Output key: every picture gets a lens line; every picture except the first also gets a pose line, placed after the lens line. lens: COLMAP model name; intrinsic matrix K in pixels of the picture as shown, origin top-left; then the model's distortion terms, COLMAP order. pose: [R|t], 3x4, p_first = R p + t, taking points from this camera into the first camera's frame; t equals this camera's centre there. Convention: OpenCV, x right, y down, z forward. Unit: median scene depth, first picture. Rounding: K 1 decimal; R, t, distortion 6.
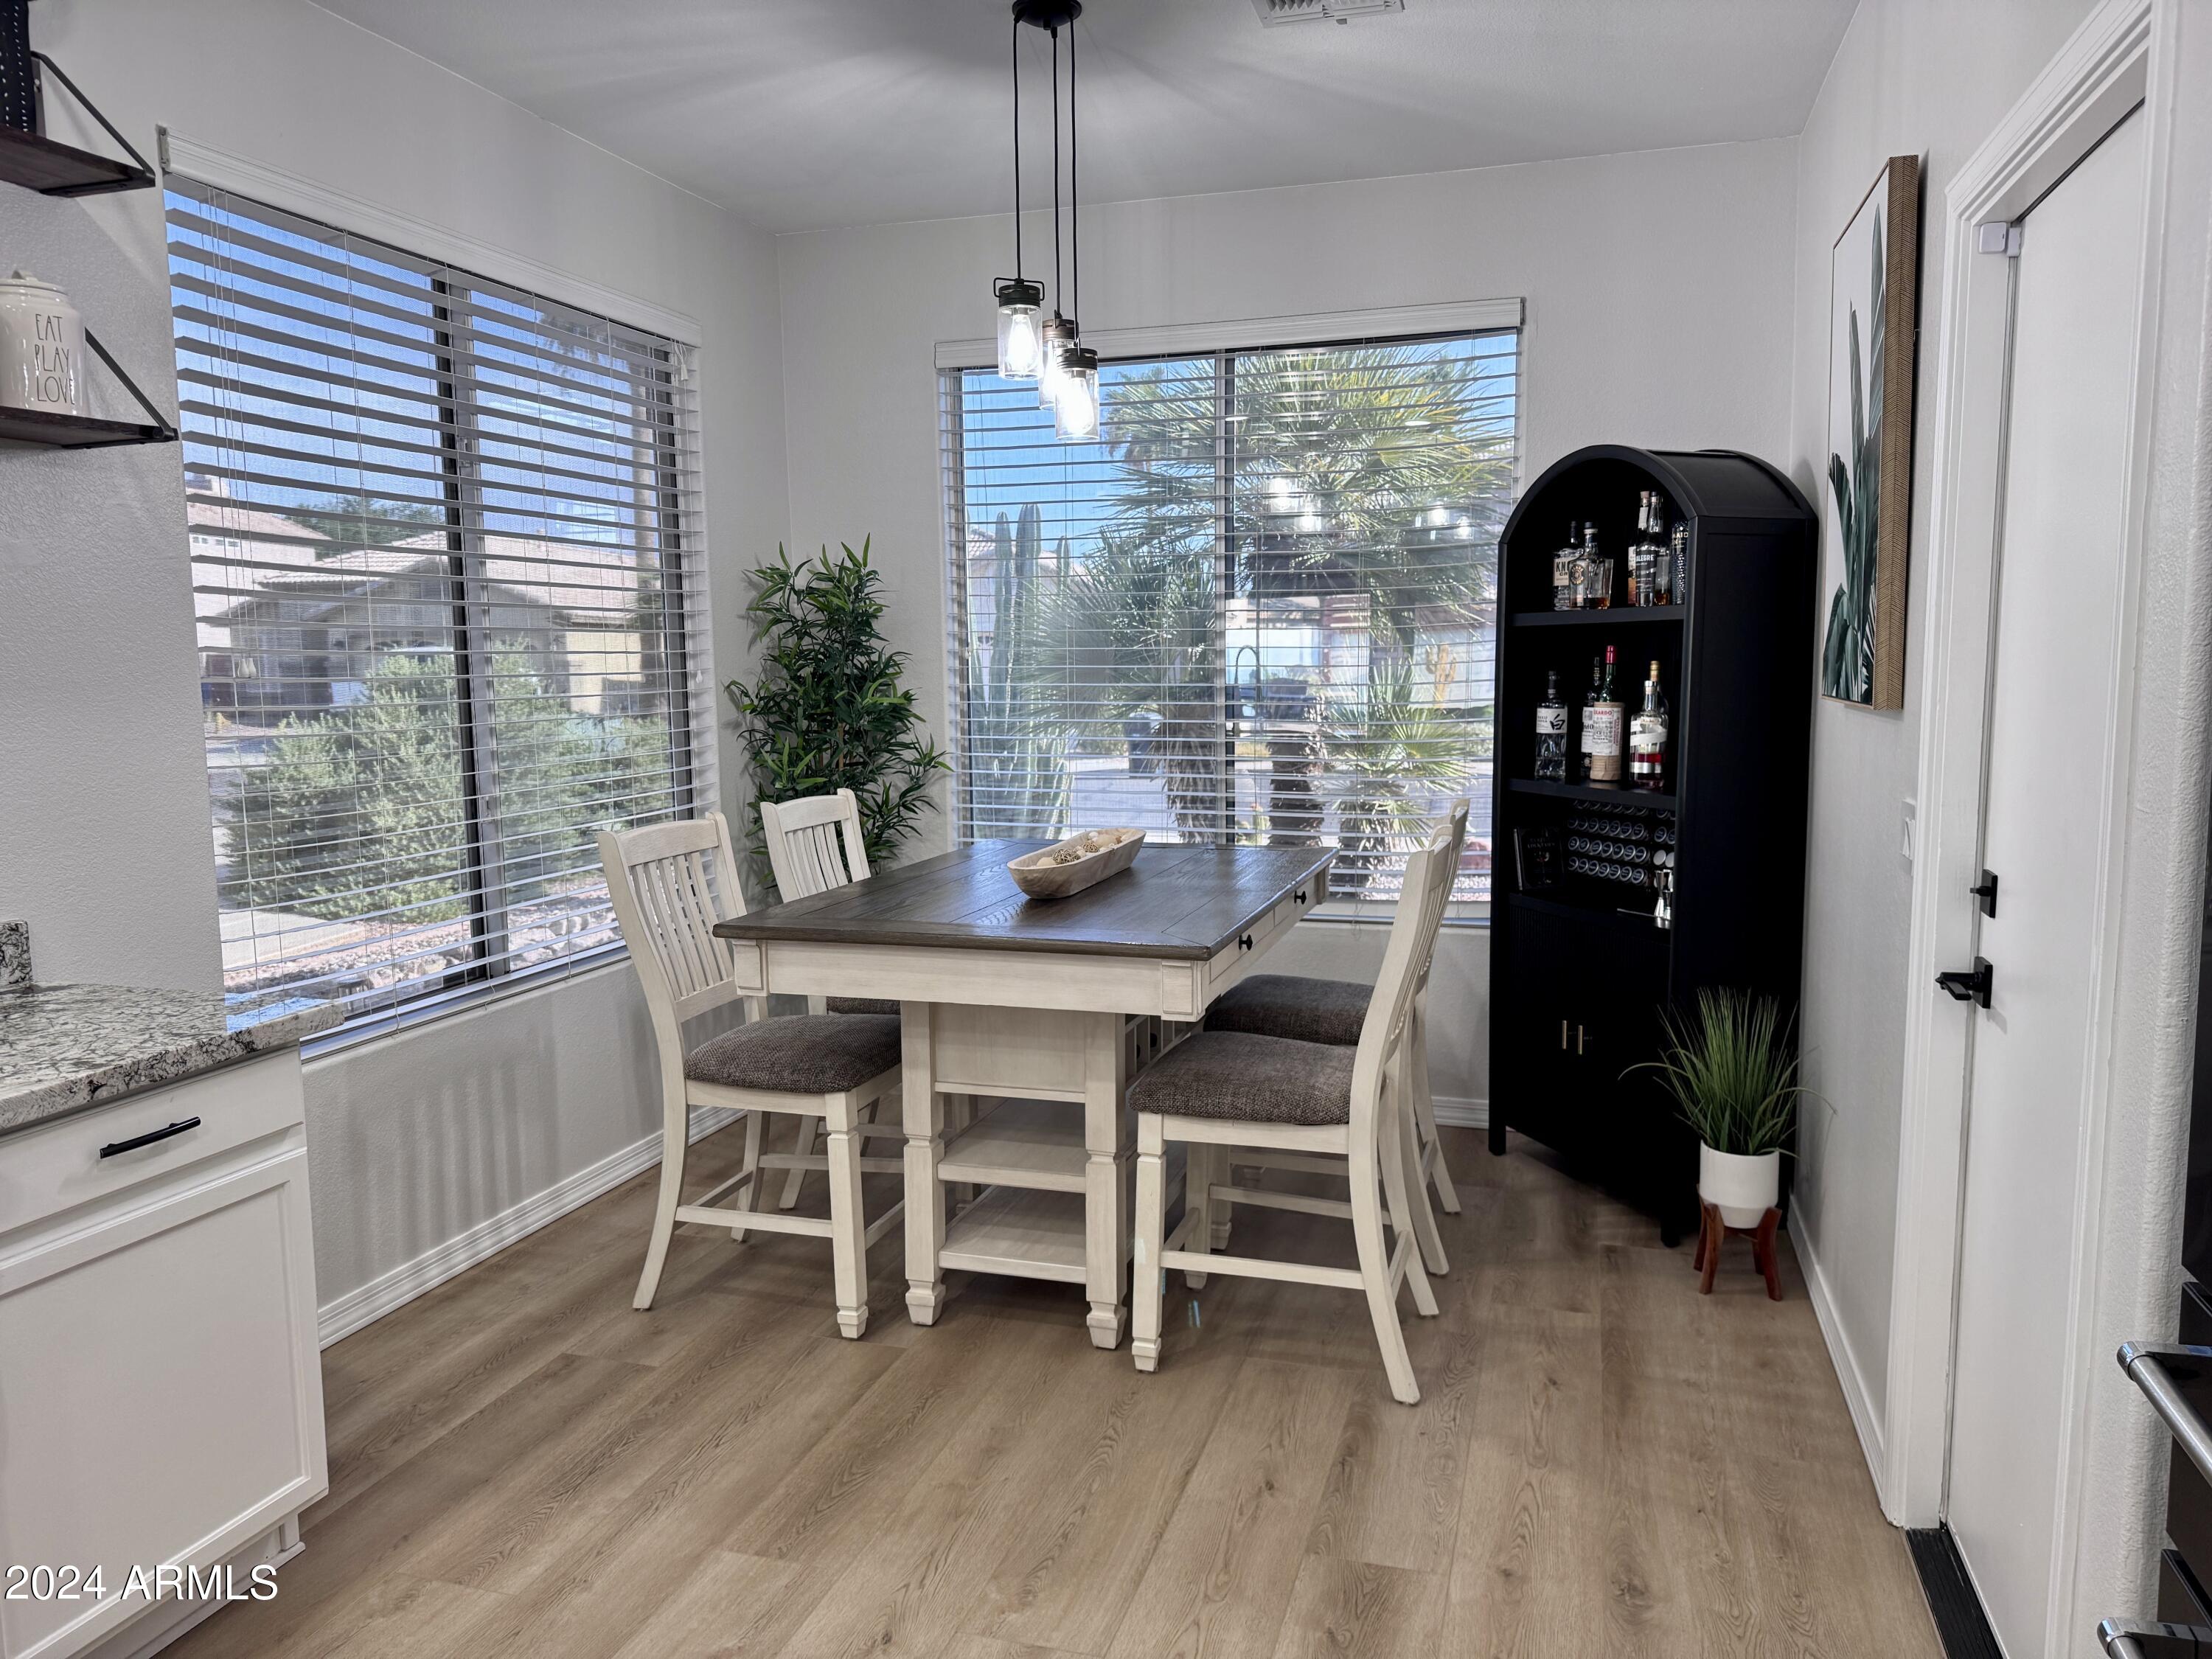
lens RADIAL K [[1555.7, 0, 1098.5], [0, 1555.7, 833.3], [0, 0, 1]] dist [0.063603, -0.079926]
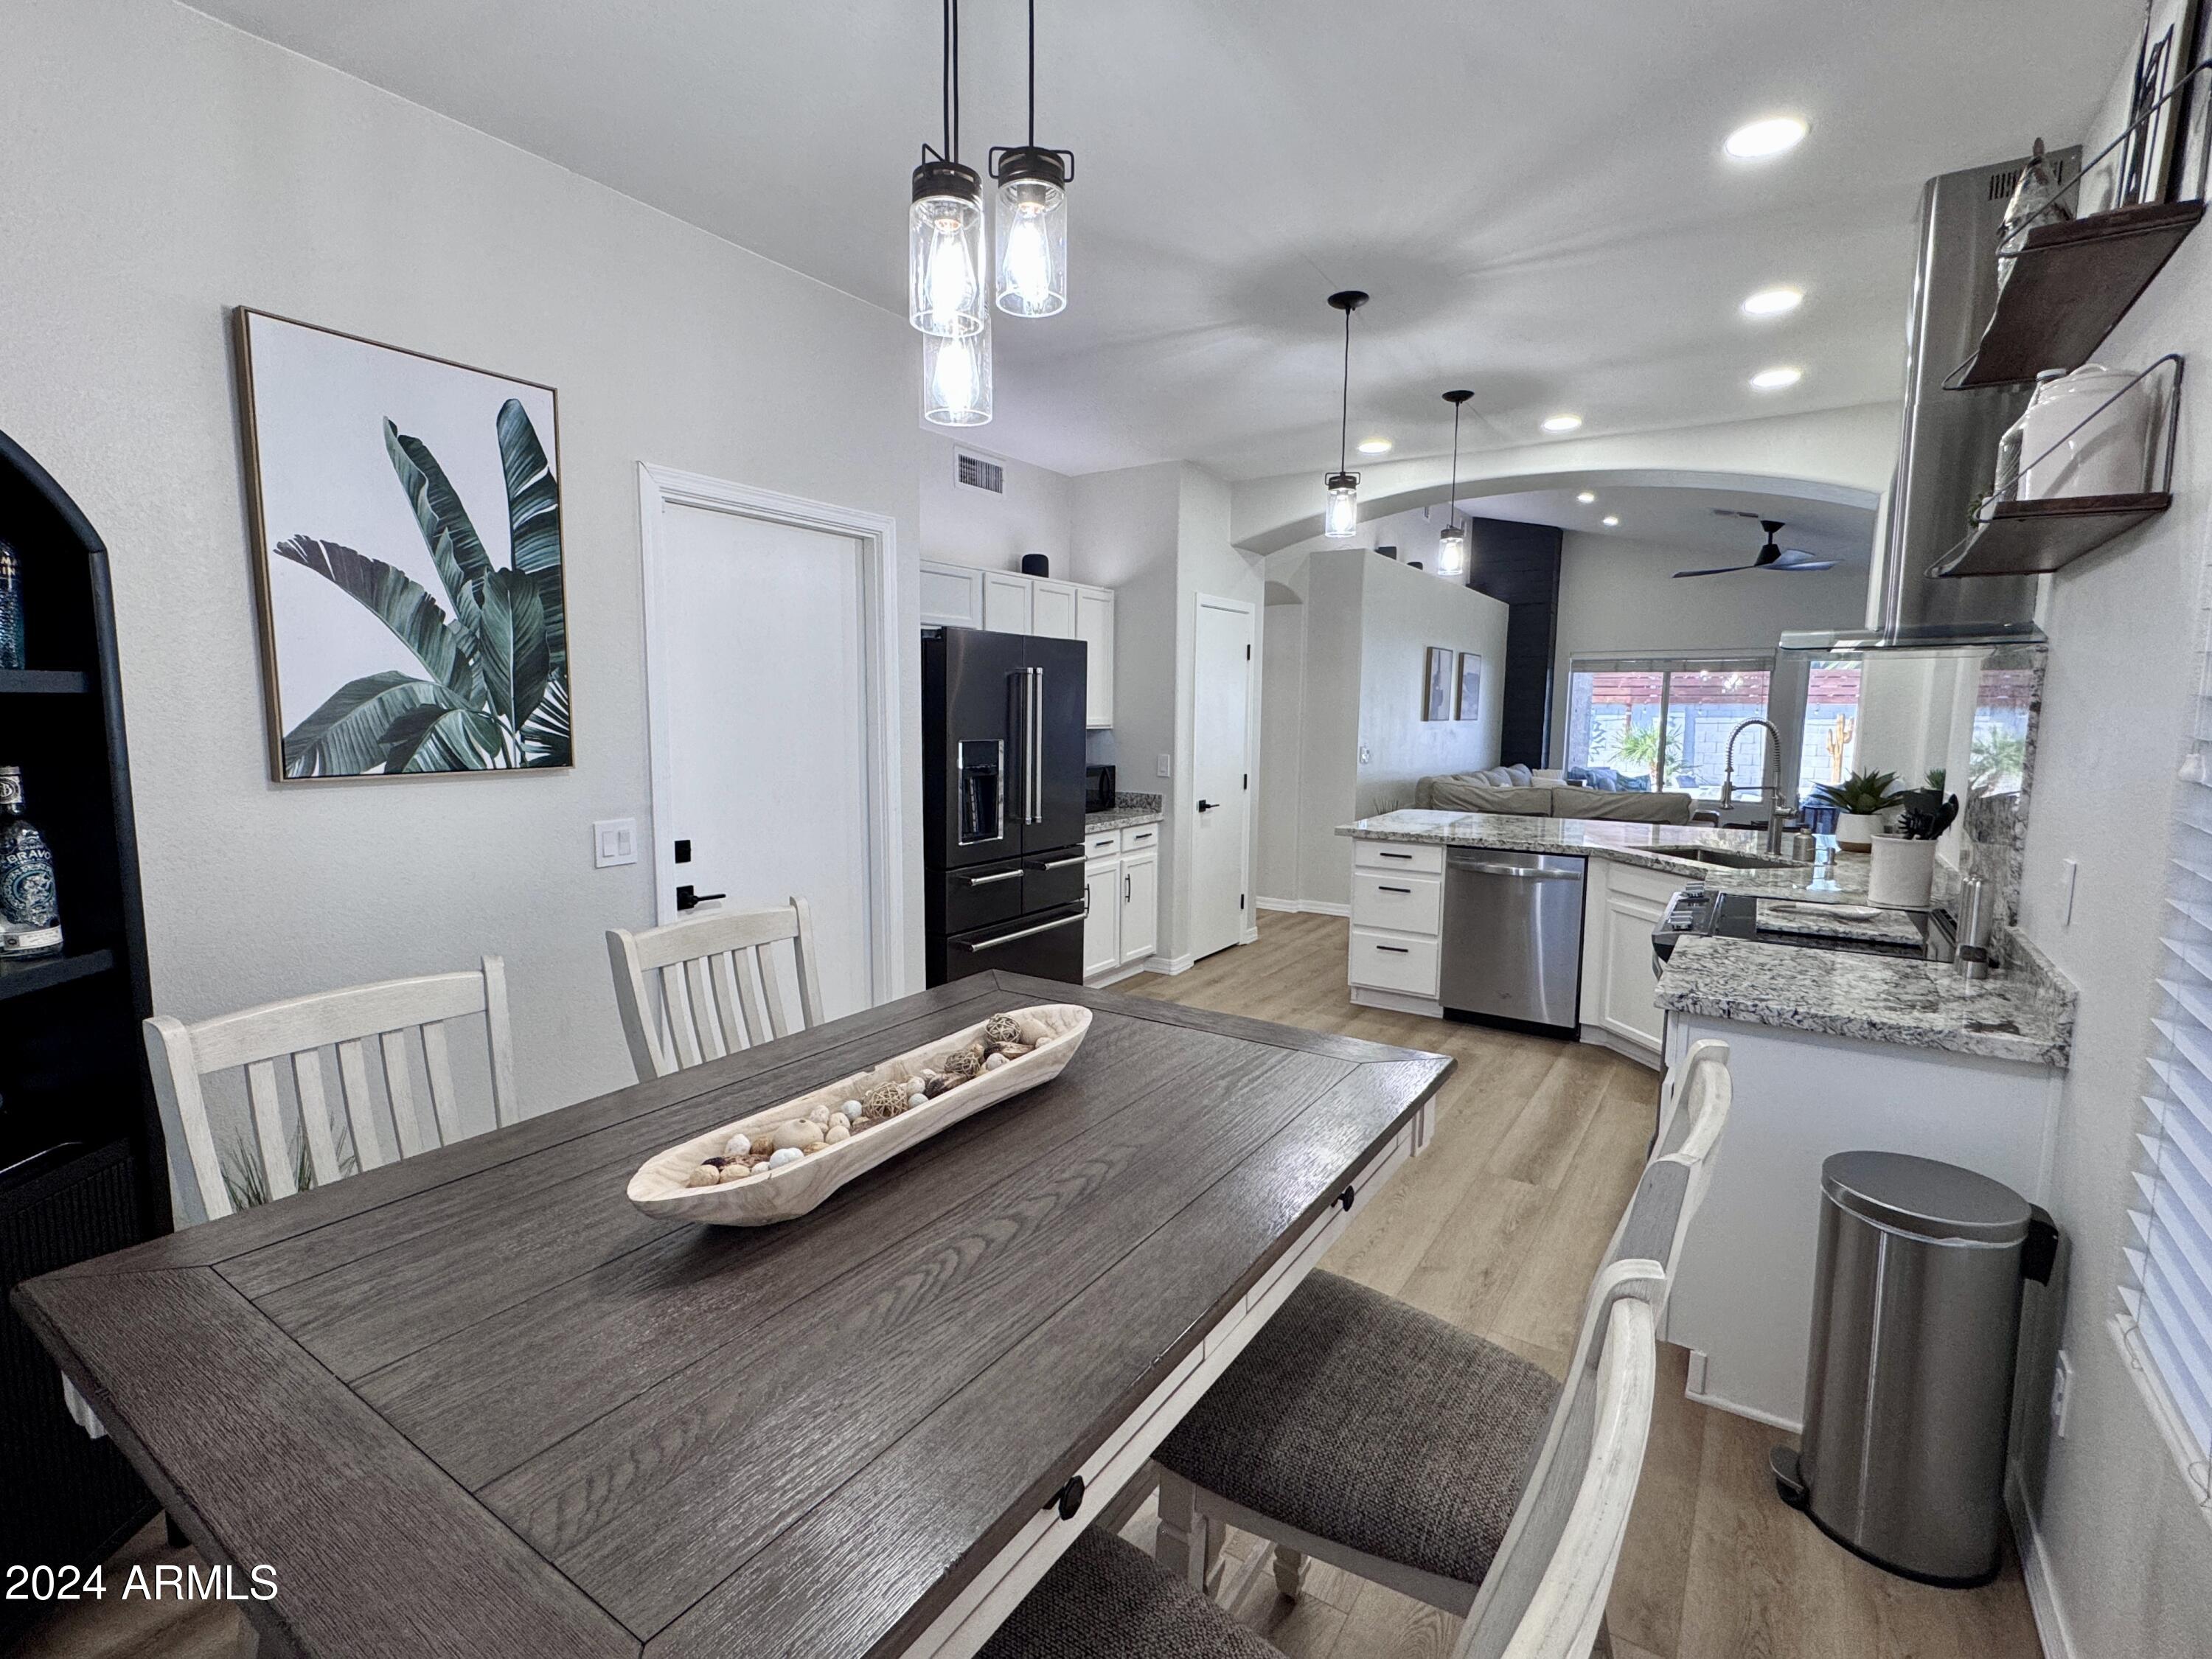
lens RADIAL K [[1032.1, 0, 1102.8], [0, 1032.1, 821.3], [0, 0, 1]] dist [-0.002721, 0.003422]
pose [[-0.958026, -0.030599, 0.285044, -0.169301], [0.033582, 0.975464, 0.217584, -0.150730], [-0.284708, 0.218023, -0.933492, 1.192643]]
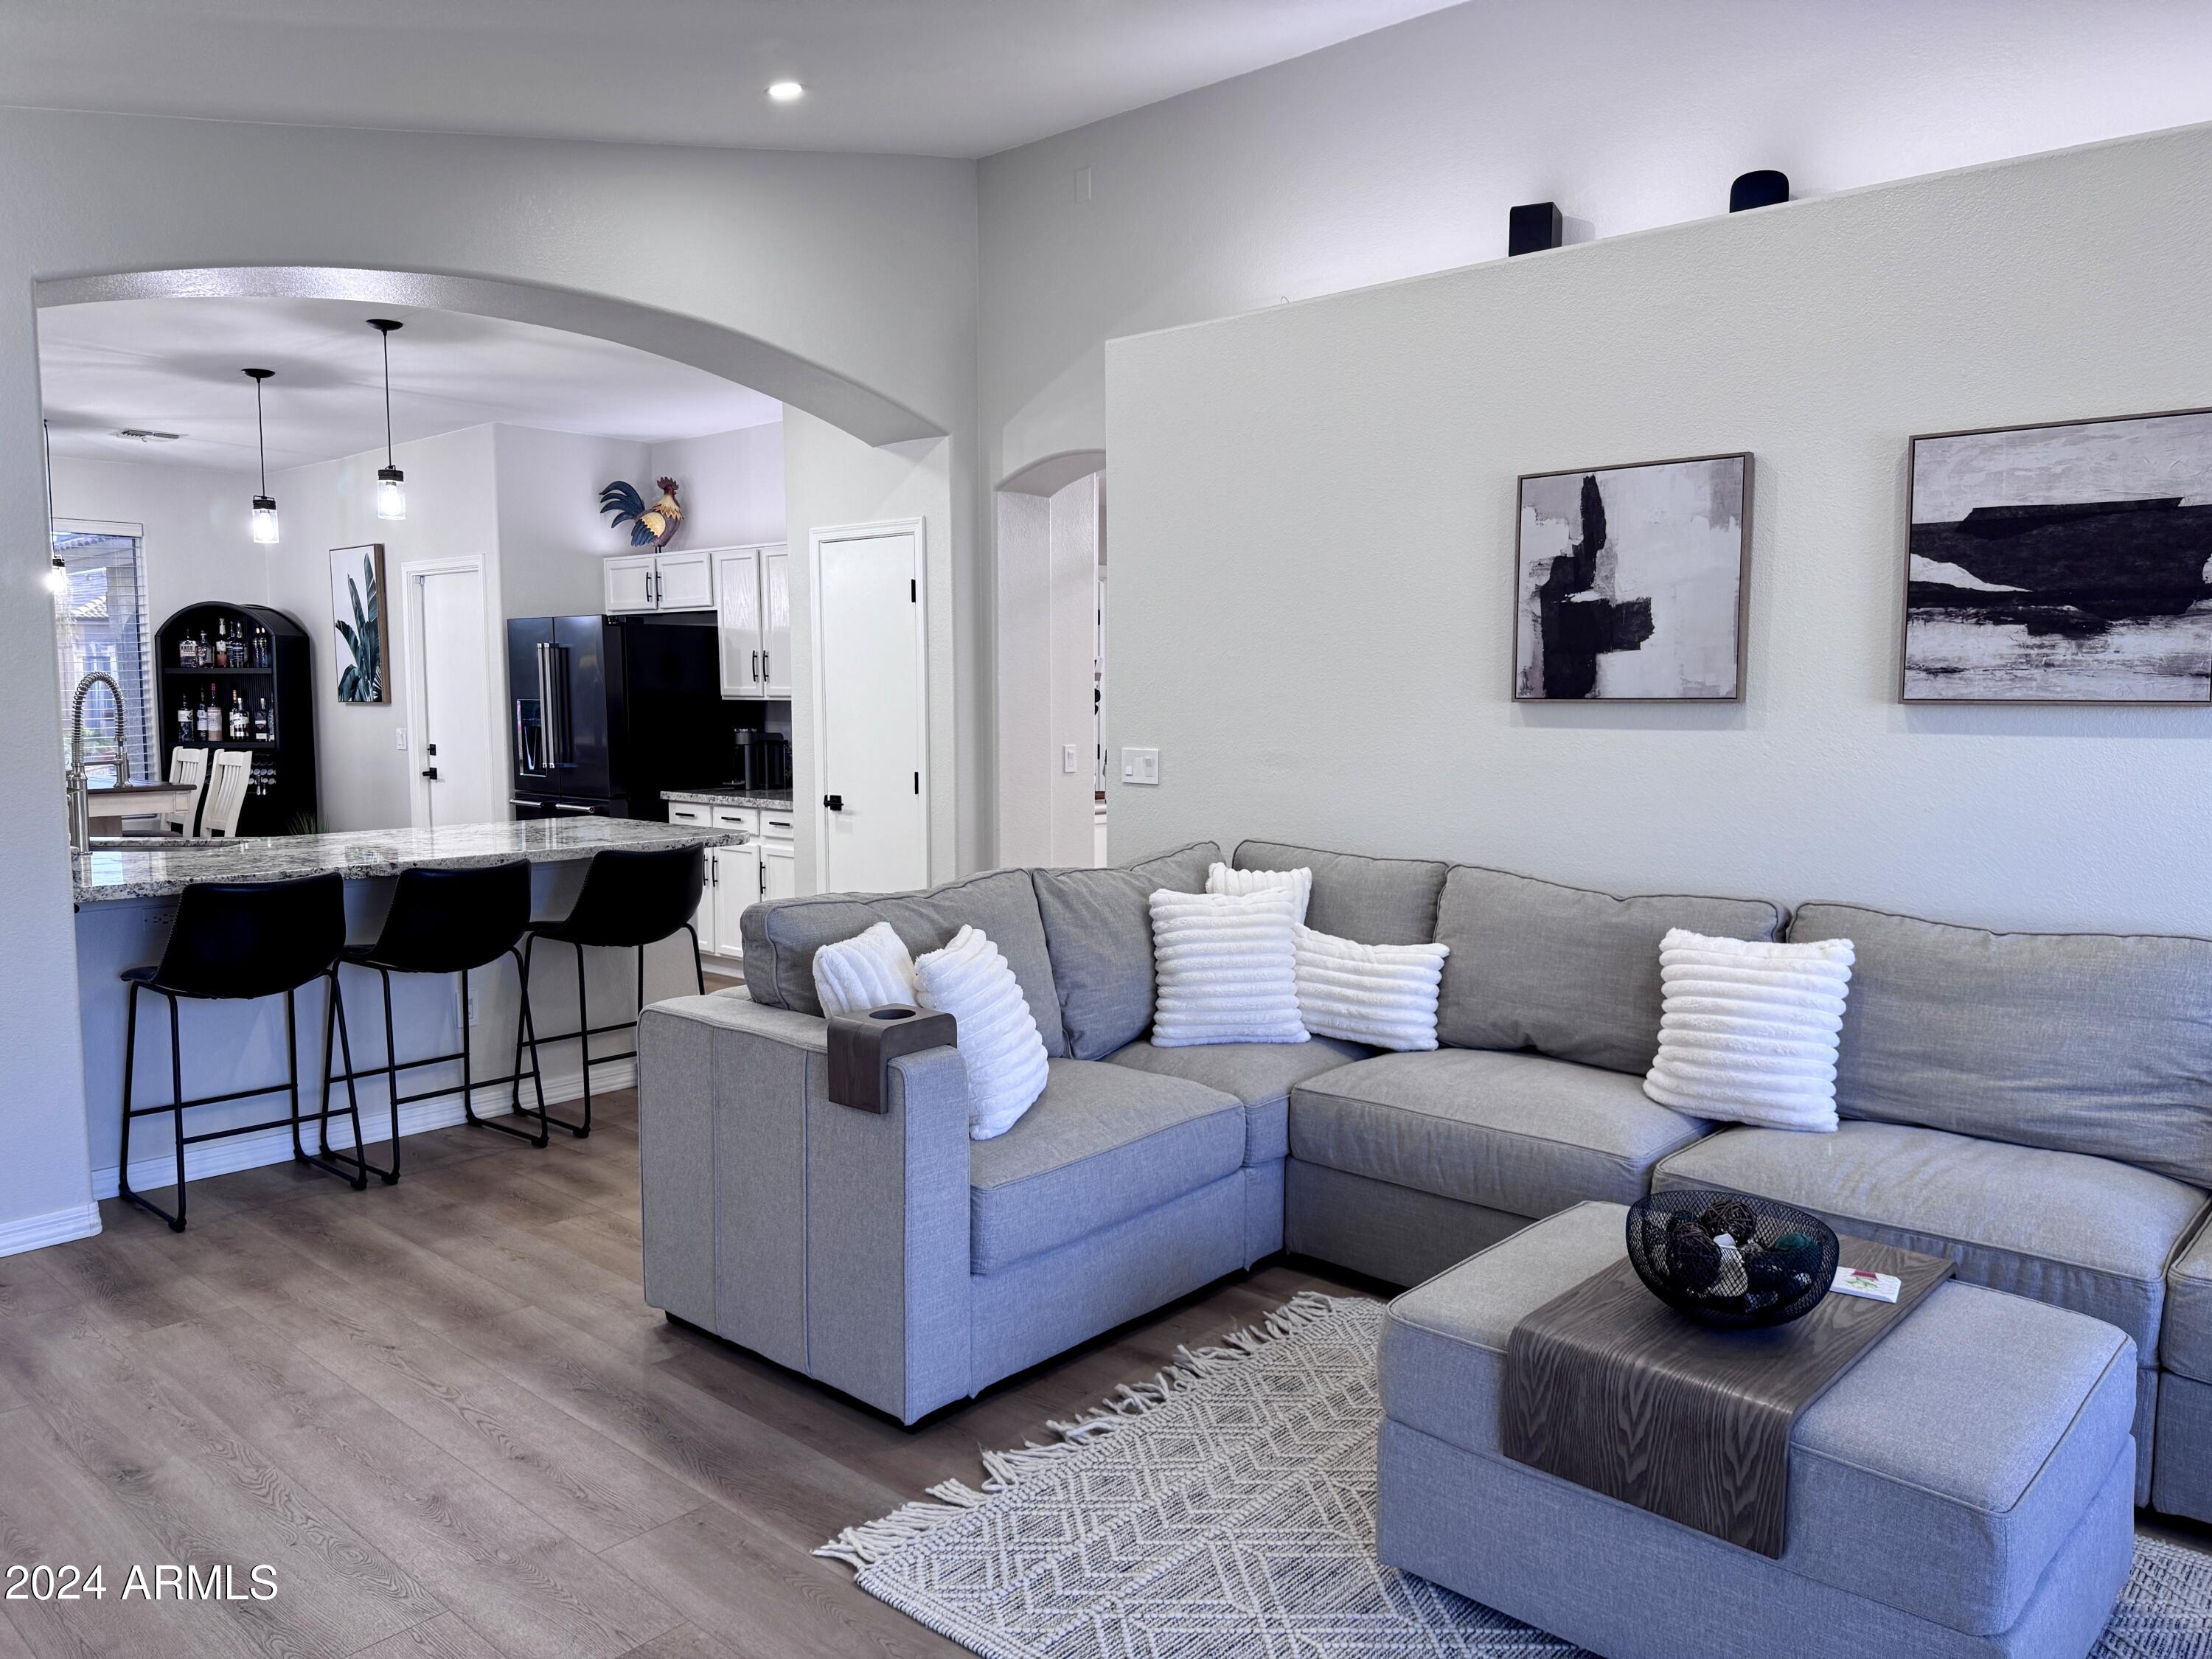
lens RADIAL K [[1555.7, 0, 1111.6], [0, 1555.7, 824.8], [0, 0, 1]] dist [0.063603, -0.079926]
pose [[0.419158, -0.070250, 0.905192, -1.297950], [0.099772, 0.994528, 0.030983, 0.156251], [-0.902415, 0.077326, 0.423873, -1.229381]]
